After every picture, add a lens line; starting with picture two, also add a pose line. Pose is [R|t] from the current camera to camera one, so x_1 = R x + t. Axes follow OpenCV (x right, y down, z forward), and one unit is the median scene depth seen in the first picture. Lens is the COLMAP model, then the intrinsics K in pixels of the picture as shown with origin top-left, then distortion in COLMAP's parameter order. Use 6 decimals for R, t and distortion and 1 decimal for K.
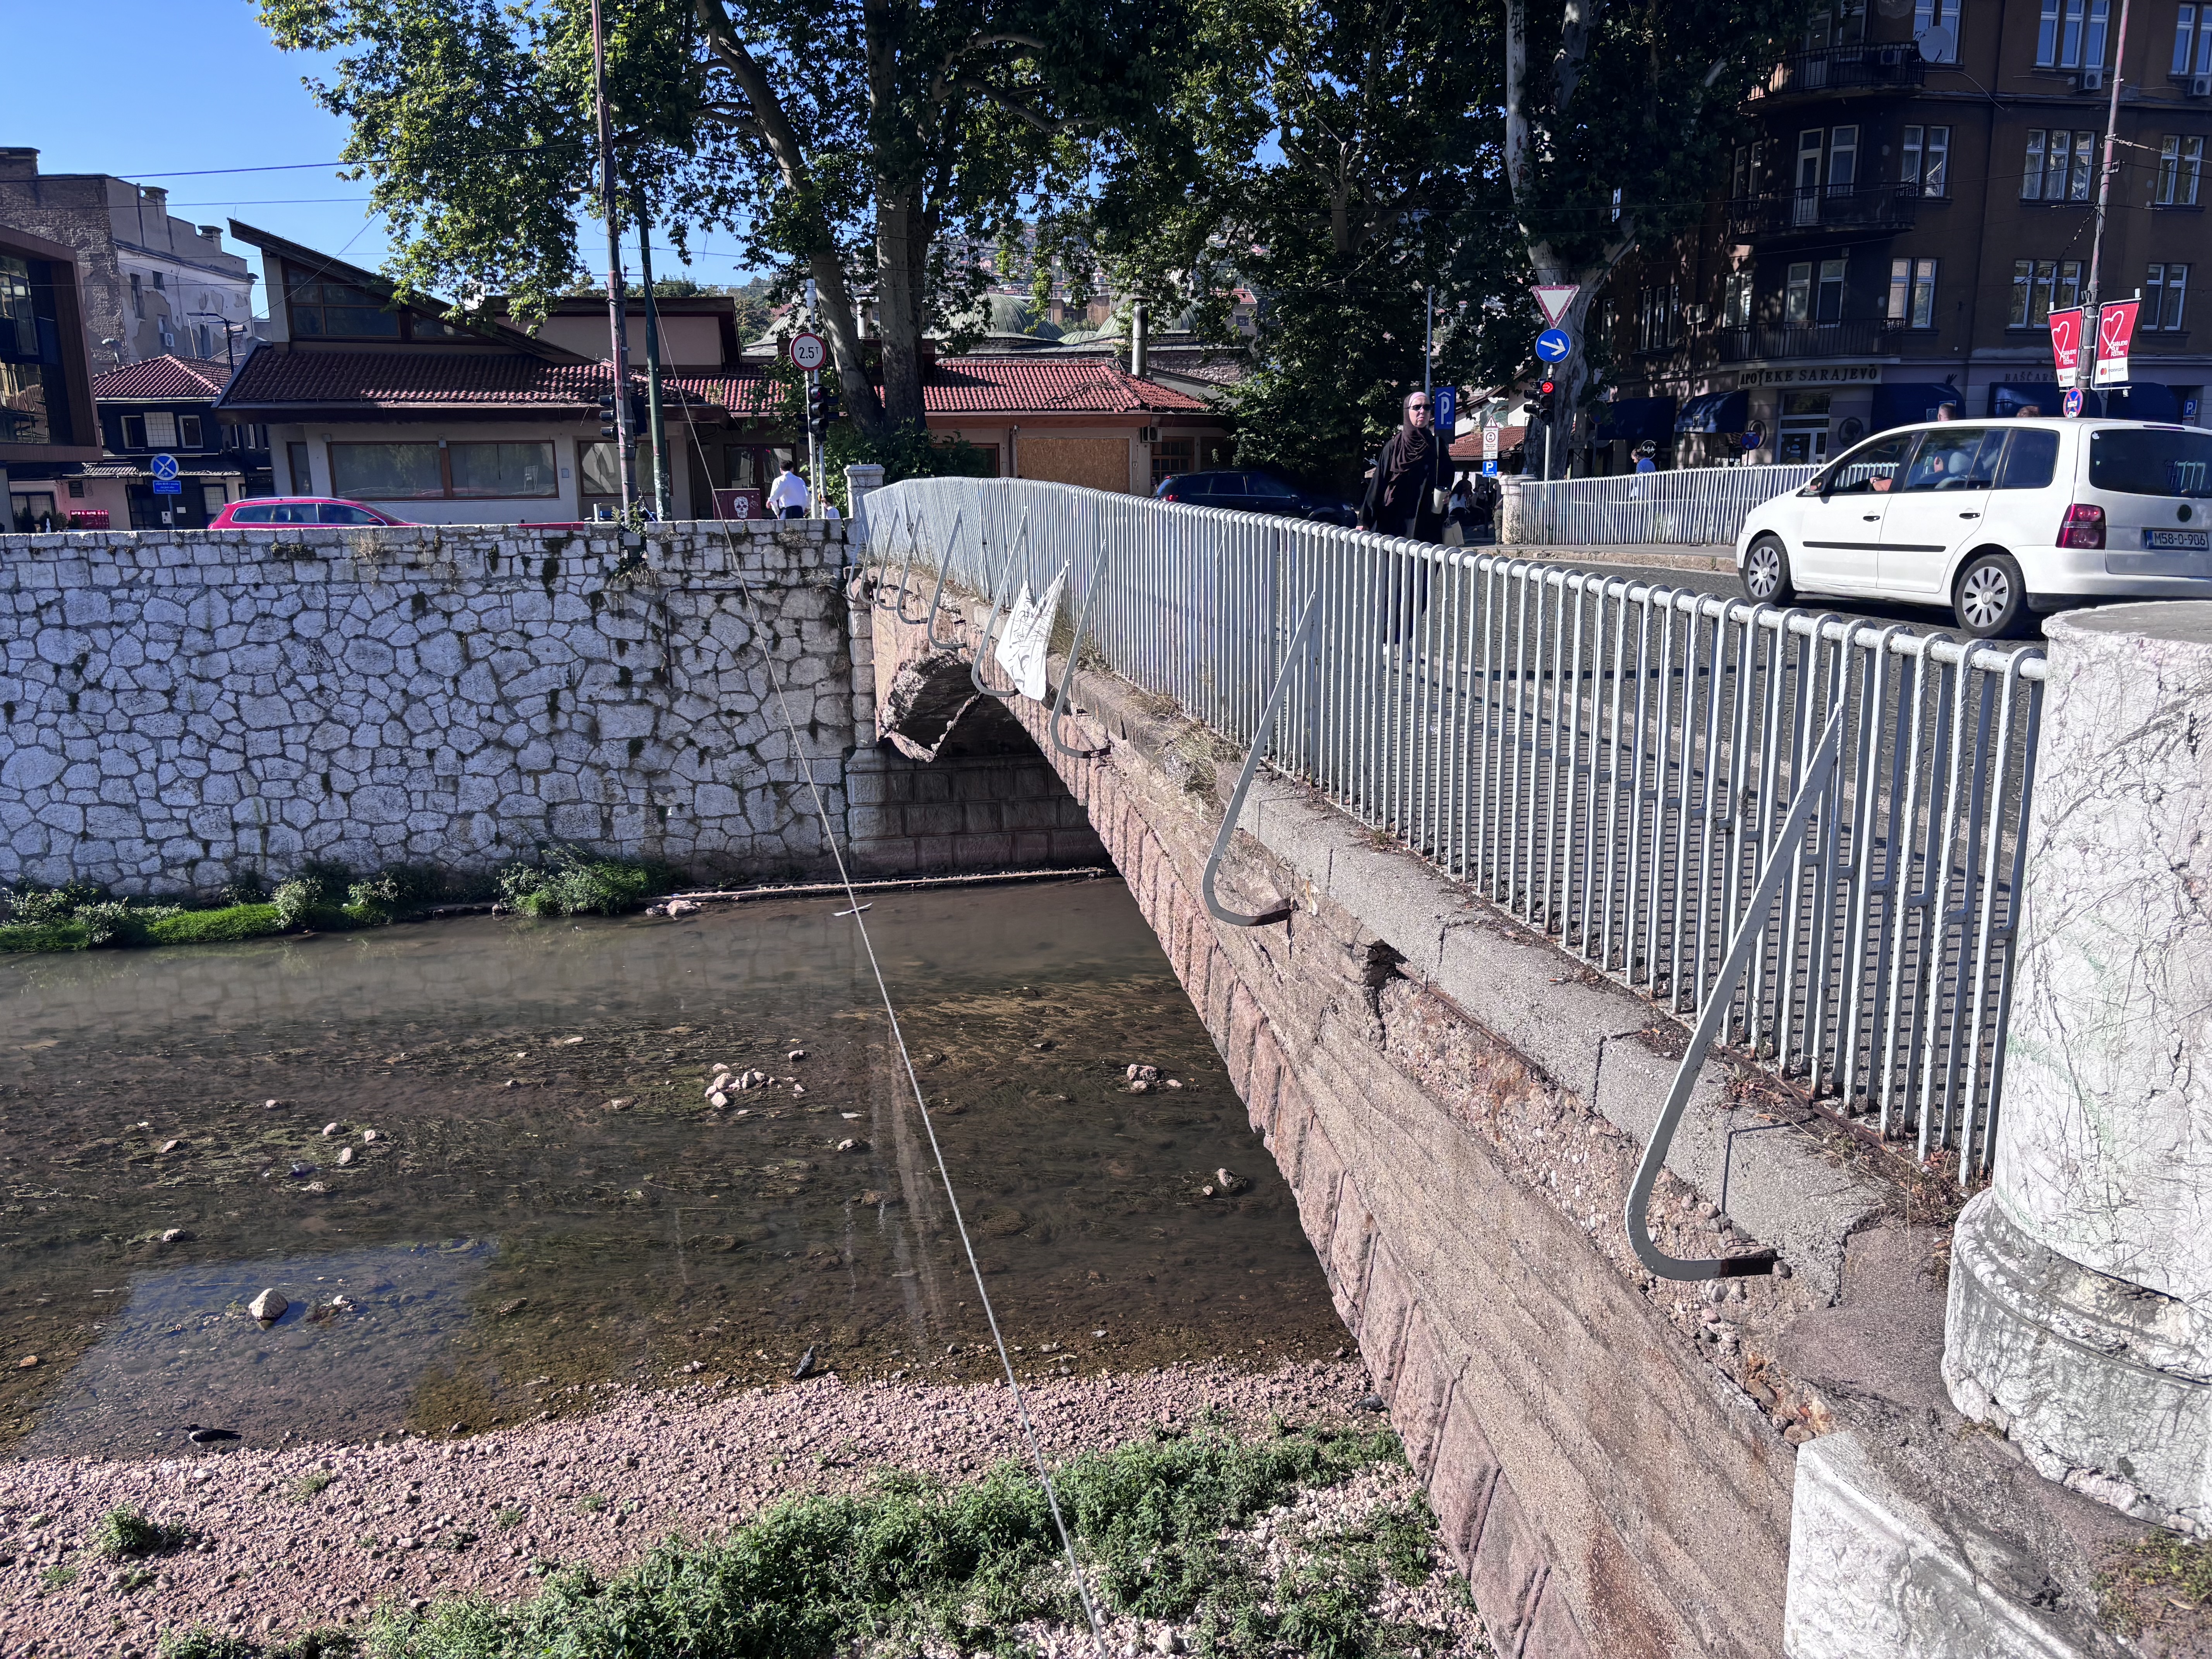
lens RADIAL K [[1656.2, 0, 1106.0], [0, 1656.2, 829.5], [0, 0, 1]] dist [0.055511, -0.066159]
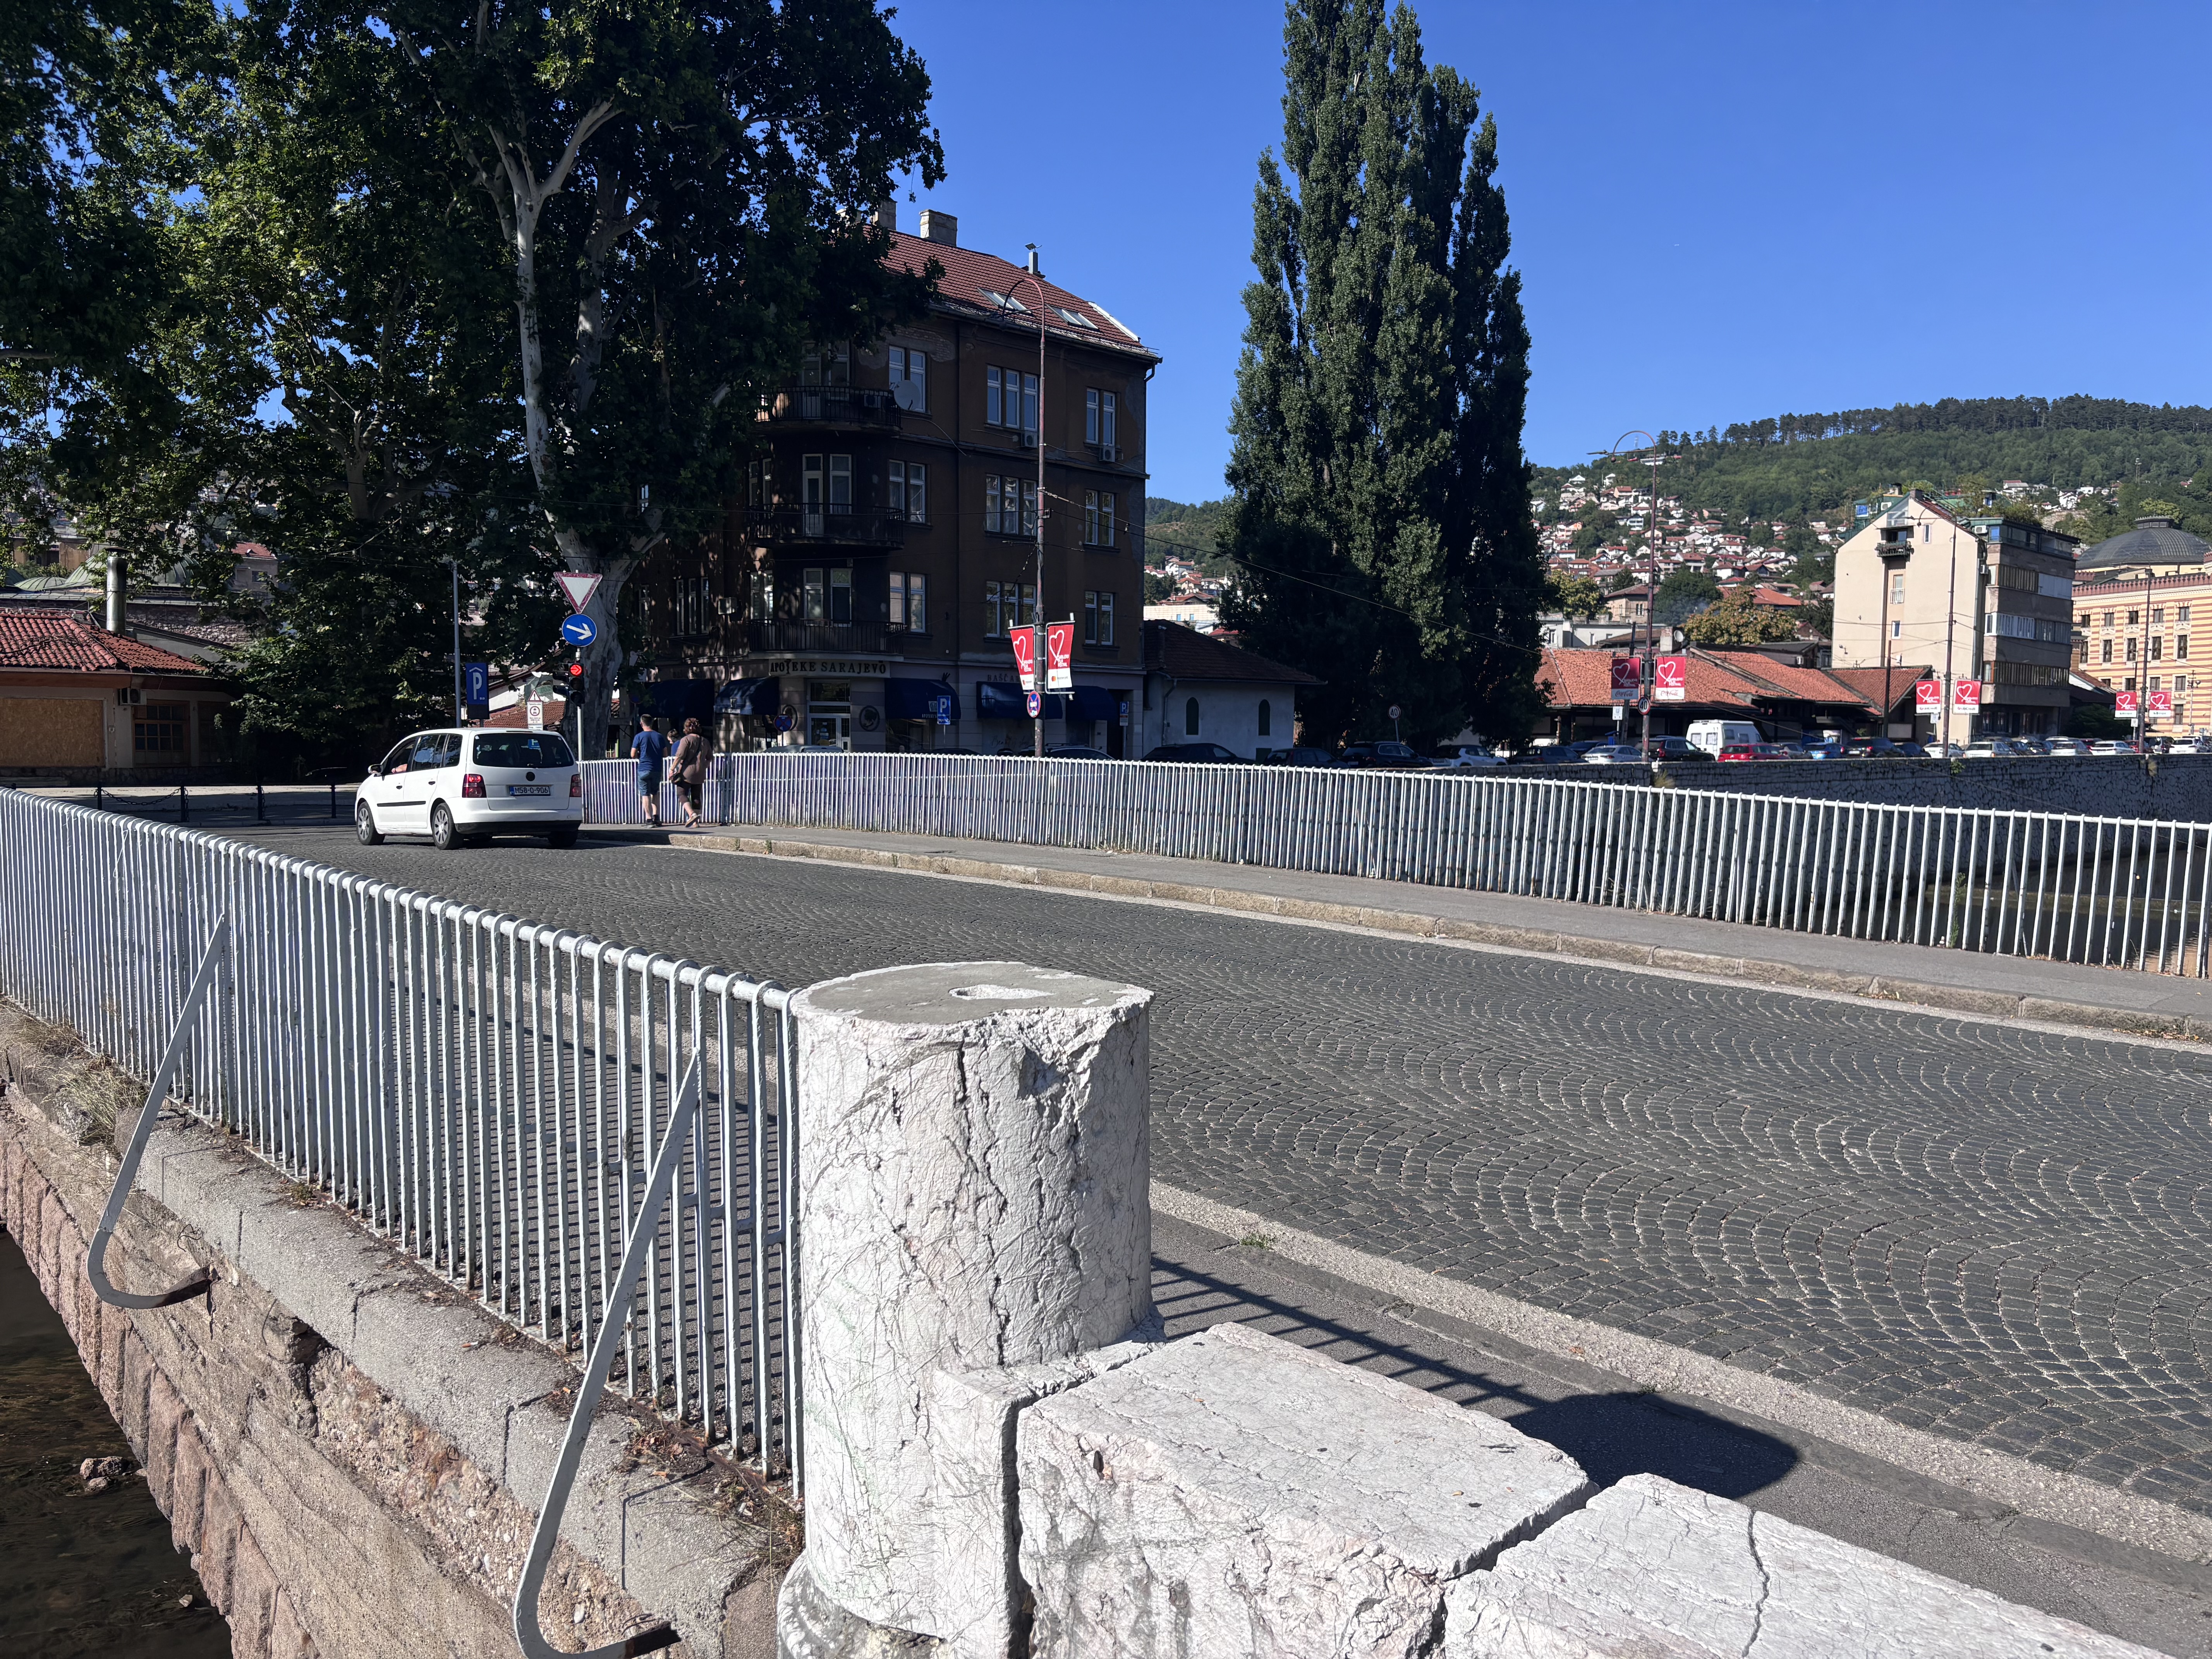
lens RADIAL K [[1673.5, 0, 1106.0], [0, 1673.5, 829.5], [0, 0, 1]] dist [0.014521, -0.005879]
pose [[0.858597, -0.007702, 0.512593, 0.025605], [0.088331, 0.987156, -0.133122, -0.009641], [-0.504984, 0.159576, 0.848249, -0.003379]]
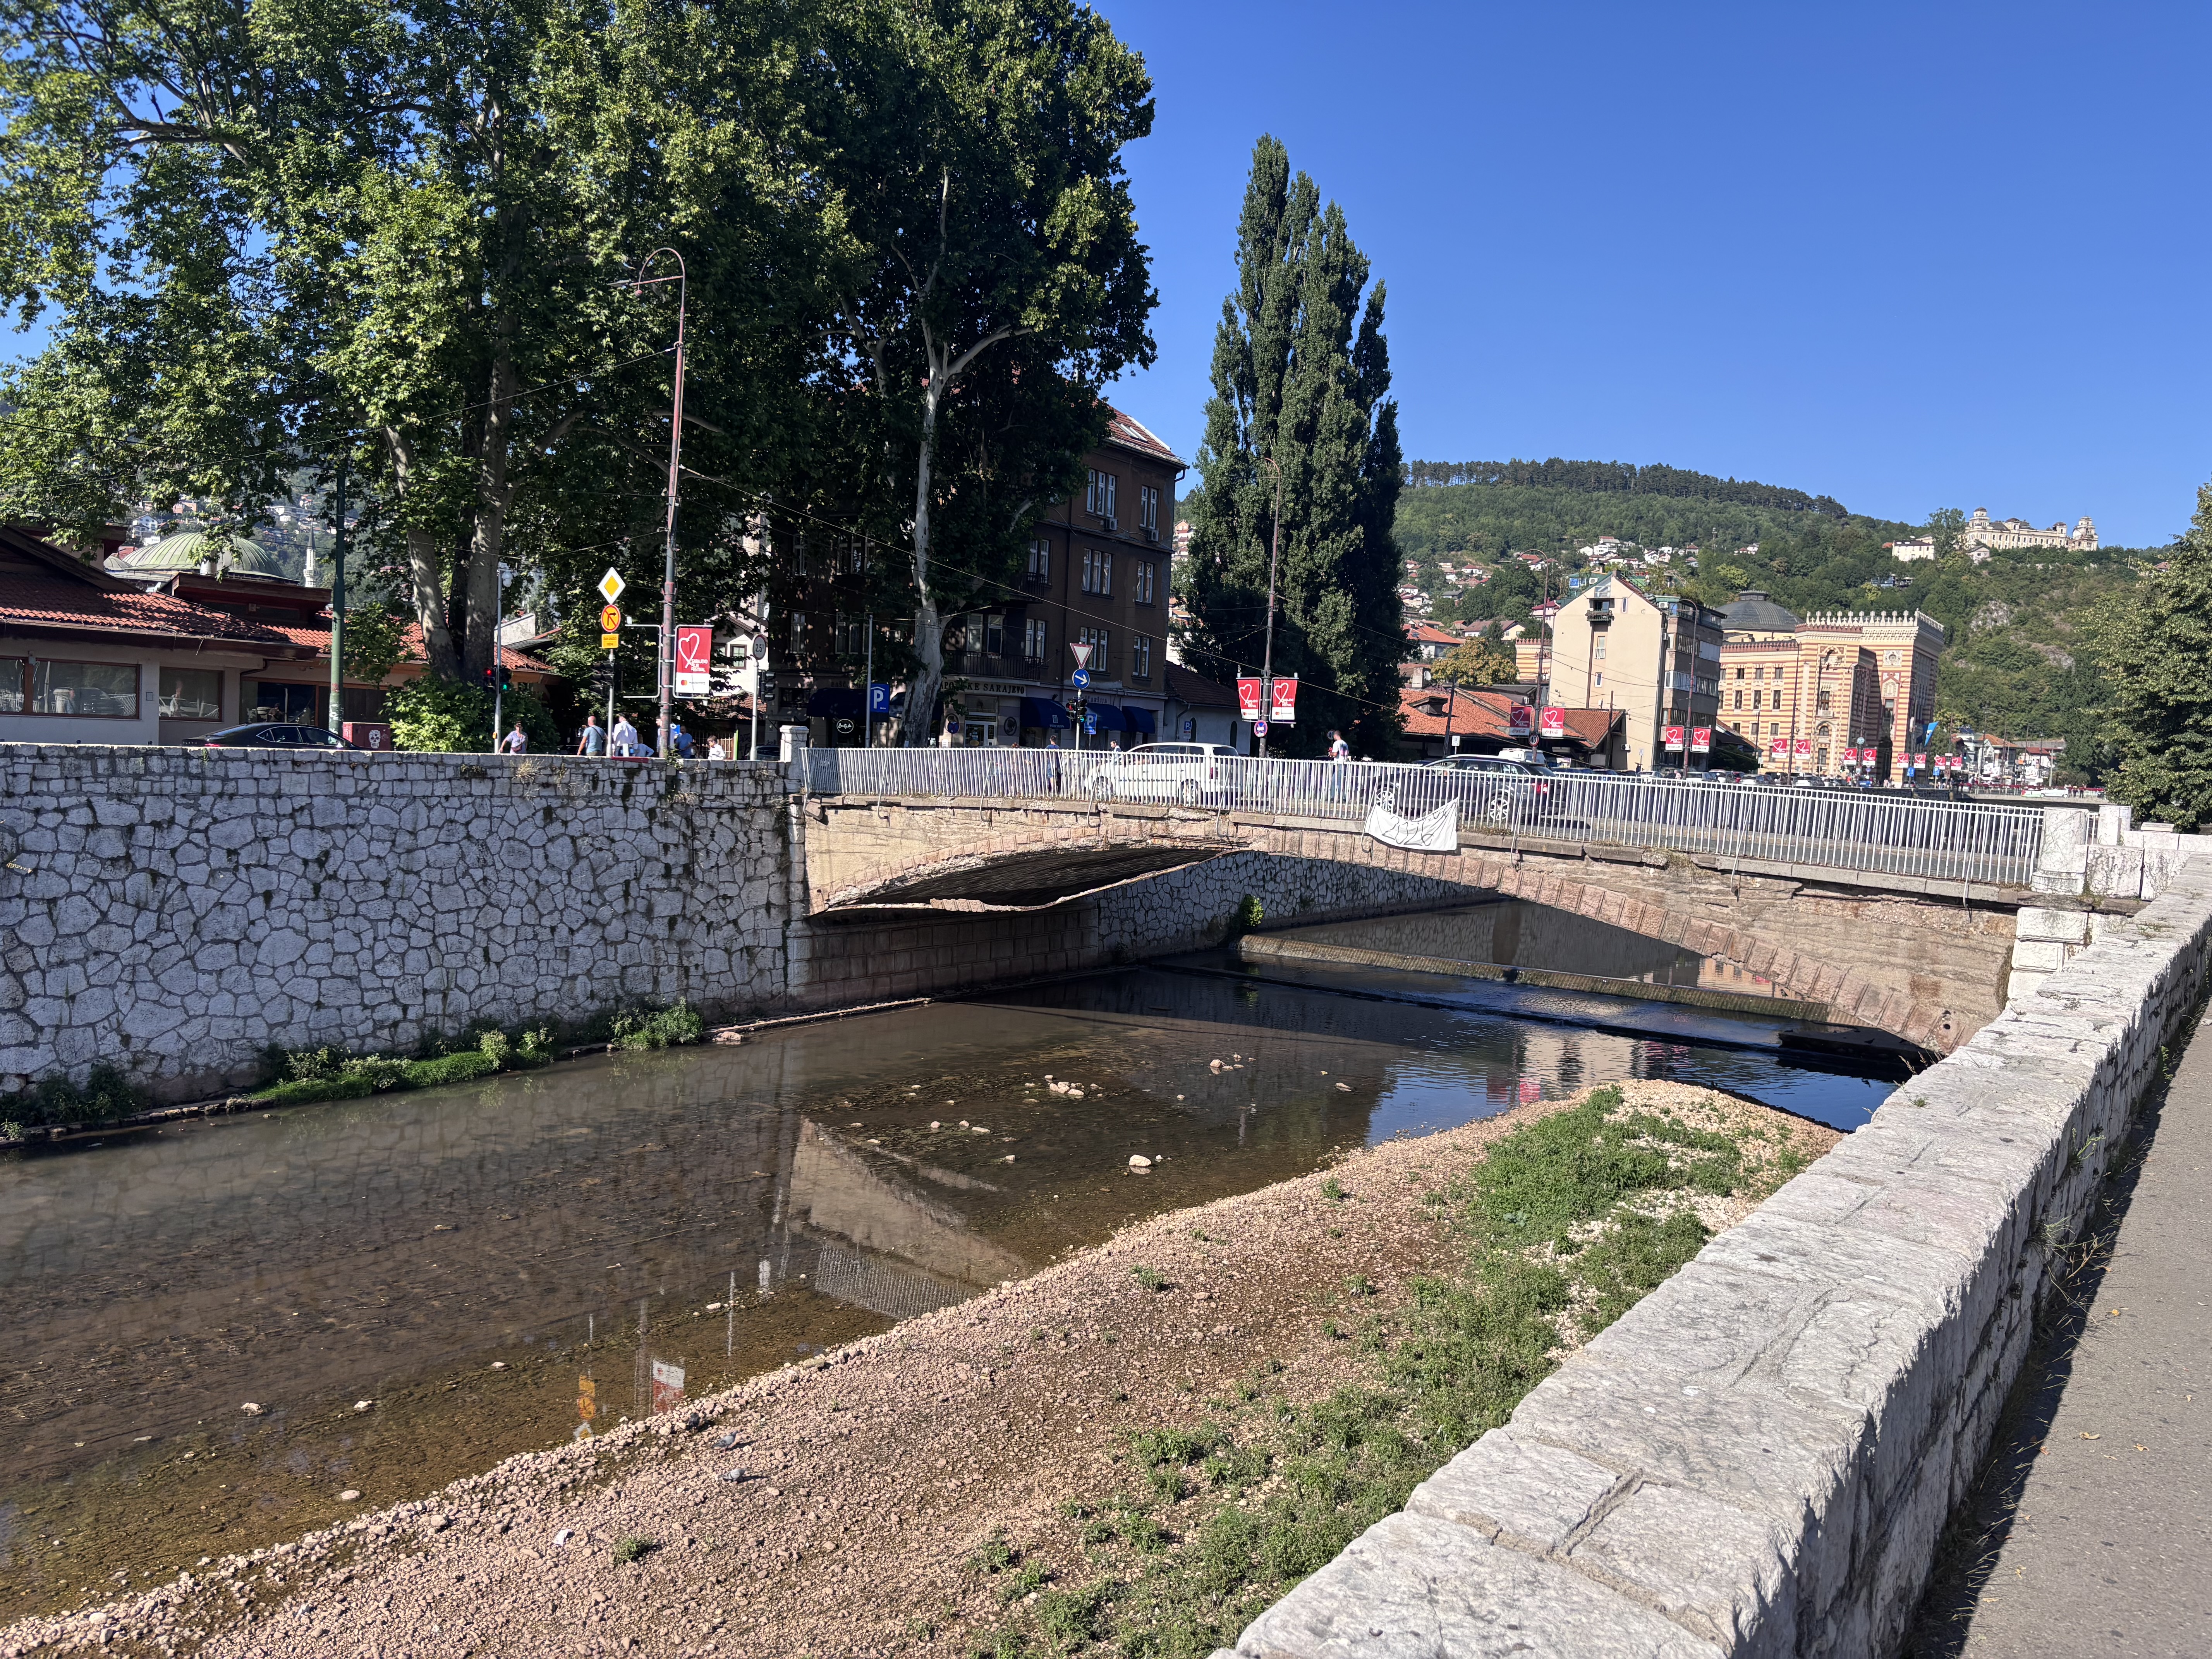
lens RADIAL K [[1679.5, 0, 1106.0], [0, 1679.5, 829.5], [0, 0, 1]] dist [0.076624, -0.097810]
pose [[0.725794, 0.016221, 0.687721, -0.987794], [0.086471, 0.989641, -0.114600, 0.063870], [-0.682456, 0.142644, 0.716873, -0.233591]]
